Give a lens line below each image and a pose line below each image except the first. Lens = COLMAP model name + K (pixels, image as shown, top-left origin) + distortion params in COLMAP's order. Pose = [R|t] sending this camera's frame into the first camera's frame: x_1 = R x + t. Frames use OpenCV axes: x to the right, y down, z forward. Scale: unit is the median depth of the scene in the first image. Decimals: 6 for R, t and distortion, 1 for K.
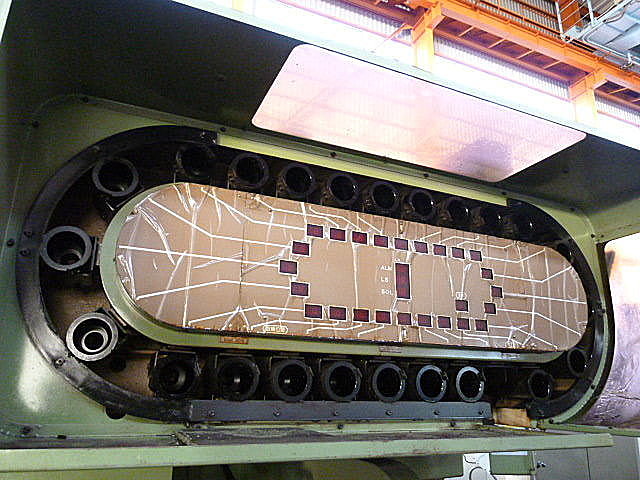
lens RADIAL K [[485.9, 0, 320.0], [0, 485.9, 240.0], [0, 0, 1]] dist [-0.028971, 0.006776]
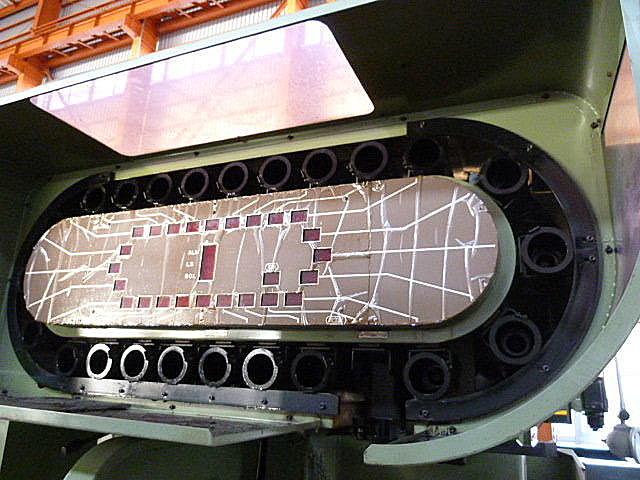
lens RADIAL K [[485.9, 0, 320.0], [0, 485.9, 240.0], [0, 0, 1]] dist [-0.028971, 0.006776]
pose [[0.674435, -0.188113, -0.713968, 0.999244], [0.184332, 0.979277, -0.083890, 0.158954], [0.714954, -0.075029, 0.695135, 0.472151]]
